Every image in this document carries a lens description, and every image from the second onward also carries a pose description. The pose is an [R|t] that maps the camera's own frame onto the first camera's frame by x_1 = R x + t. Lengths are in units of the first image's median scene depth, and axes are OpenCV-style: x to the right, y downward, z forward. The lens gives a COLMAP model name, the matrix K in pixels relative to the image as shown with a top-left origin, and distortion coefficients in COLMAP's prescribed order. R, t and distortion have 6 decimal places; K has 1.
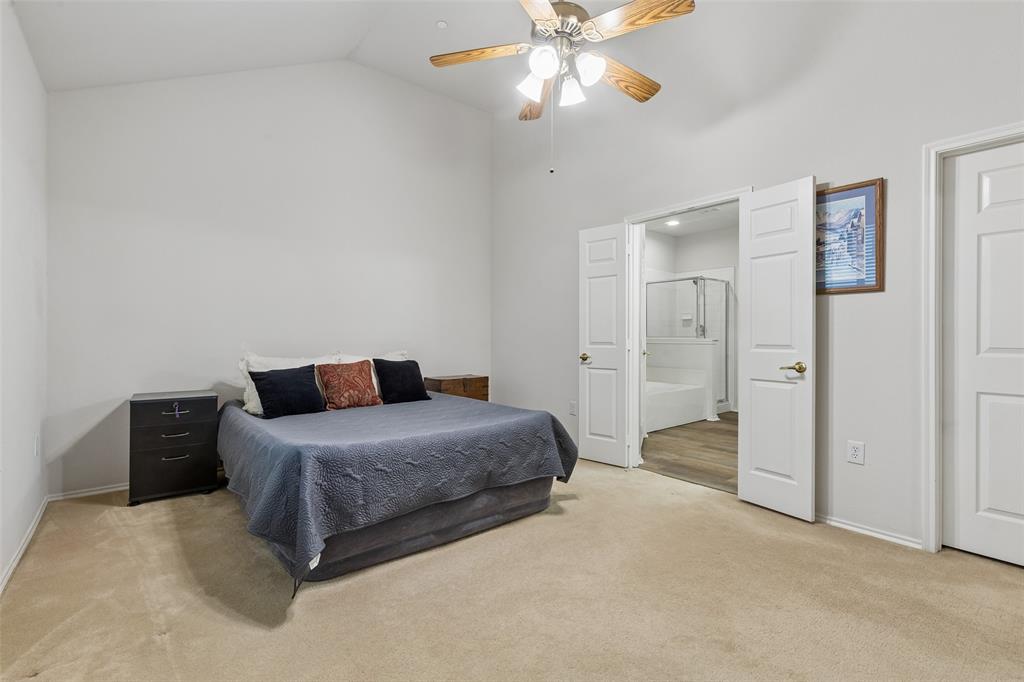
lens RADIAL K [[460.0, 0, 509.0], [0, 460.0, 340.5], [0, 0, 1]] dist [0.002252, 0.000095]
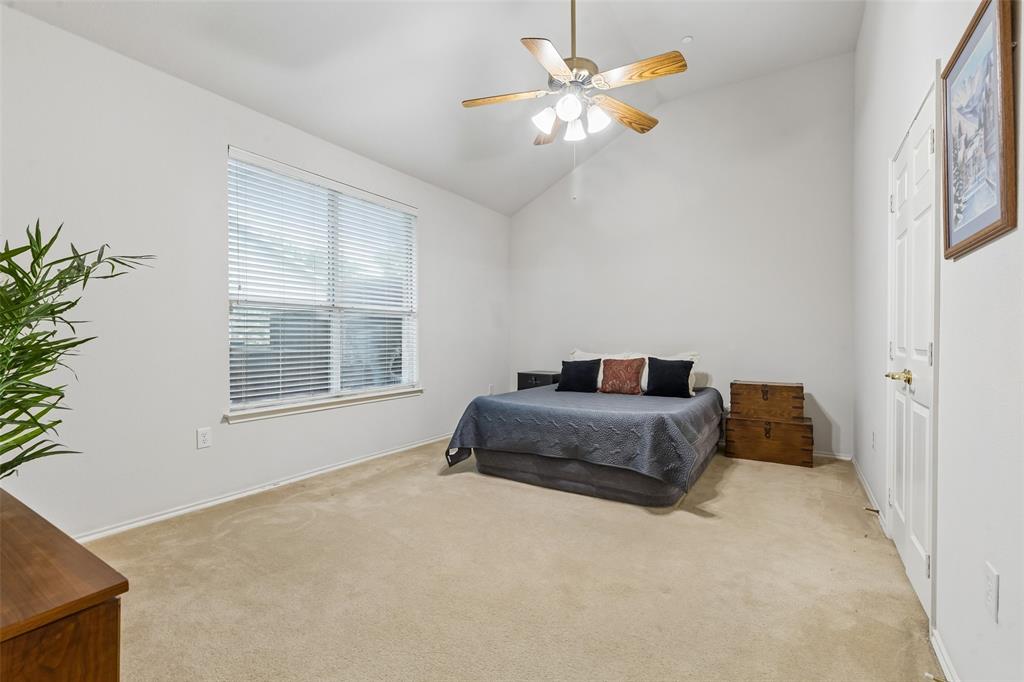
lens RADIAL K [[460.0, 0, 509.0], [0, 460.0, 340.5], [0, 0, 1]] dist [0.002252, 0.000095]
pose [[0.312825, 0.002176, -0.949808, 1.046619], [-0.008251, 0.999966, -0.000427, 0.000637], [0.949775, 0.007970, 0.312832, 0.414187]]
